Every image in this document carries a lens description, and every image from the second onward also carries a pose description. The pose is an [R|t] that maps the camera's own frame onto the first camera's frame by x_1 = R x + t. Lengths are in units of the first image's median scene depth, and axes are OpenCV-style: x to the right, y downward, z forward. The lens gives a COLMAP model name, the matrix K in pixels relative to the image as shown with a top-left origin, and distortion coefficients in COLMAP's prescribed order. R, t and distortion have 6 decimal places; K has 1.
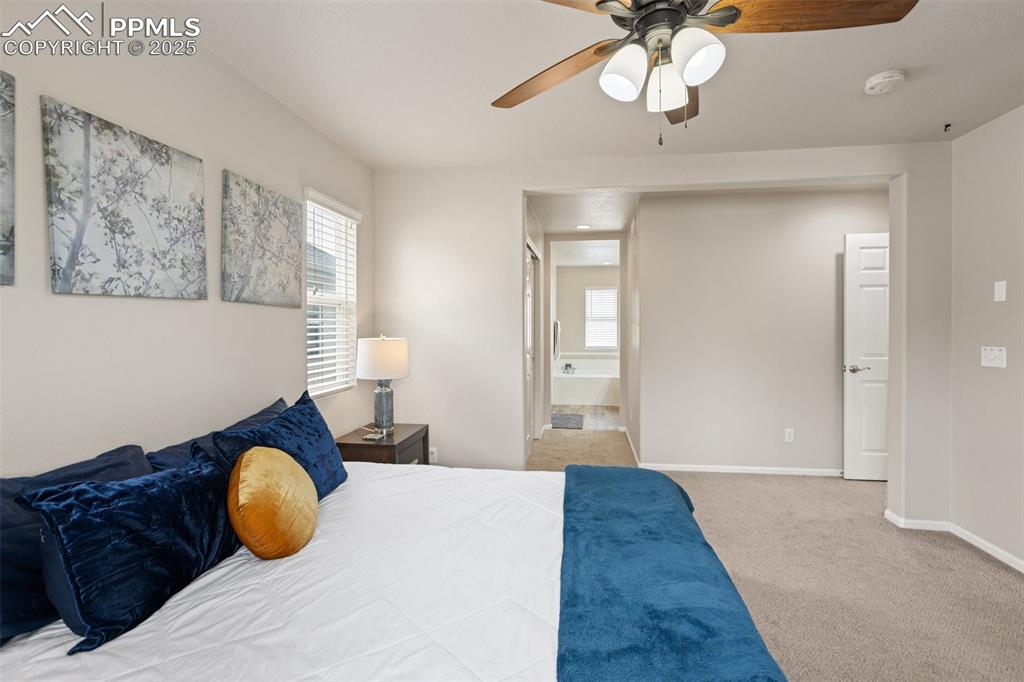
lens RADIAL K [[493.4, 0, 511.7], [0, 493.4, 329.1], [0, 0, 1]] dist [-0.023036, 0.017428]
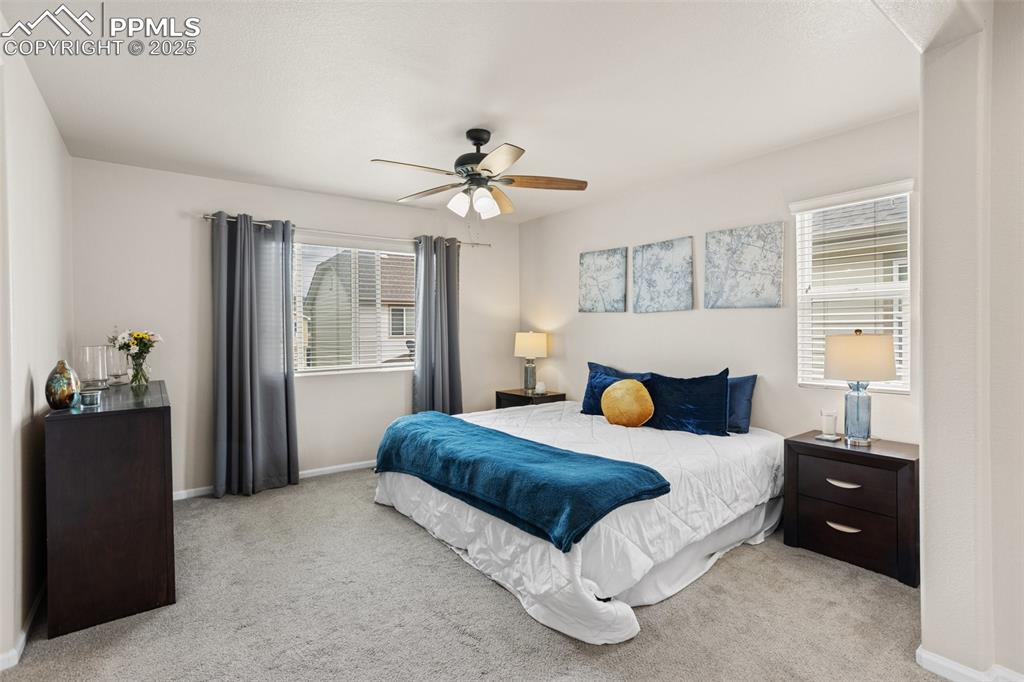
lens RADIAL K [[493.4, 0, 511.7], [0, 493.4, 329.1], [0, 0, 1]] dist [-0.023036, 0.017428]
pose [[-0.700880, 0.008569, -0.713228, 1.215237], [0.008288, 0.999958, 0.003870, 0.002817], [0.713231, -0.003199, -0.700922, 1.833235]]
